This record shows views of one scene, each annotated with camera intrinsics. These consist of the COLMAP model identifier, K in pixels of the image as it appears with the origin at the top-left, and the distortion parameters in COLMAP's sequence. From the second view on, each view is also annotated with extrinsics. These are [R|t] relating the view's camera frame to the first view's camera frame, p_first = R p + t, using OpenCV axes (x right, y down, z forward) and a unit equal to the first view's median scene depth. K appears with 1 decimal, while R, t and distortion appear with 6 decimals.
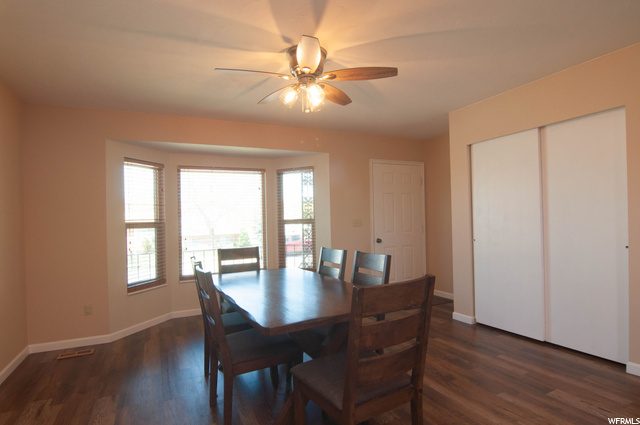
lens RADIAL K [[347.0, 0, 320.0], [0, 347.0, 212.5], [0, 0, 1]] dist [-0.003750, -0.000563]
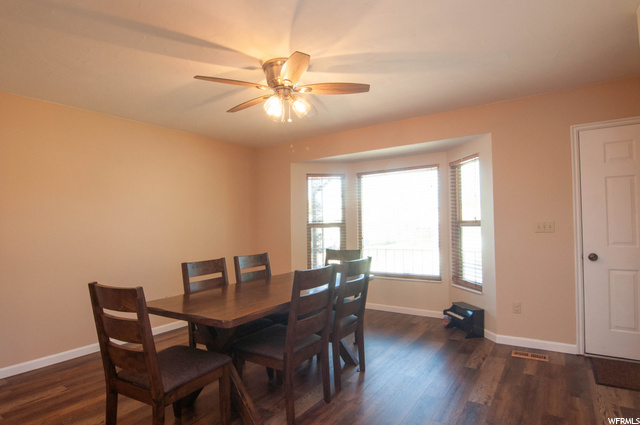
lens RADIAL K [[347.0, 0, 320.0], [0, 347.0, 212.5], [0, 0, 1]] dist [-0.003750, -0.000563]
pose [[0.494497, -0.012773, -0.869085, 0.477882], [0.025456, 0.999676, -0.000209, -0.008874], [0.868806, -0.022021, 0.494662, 0.299695]]
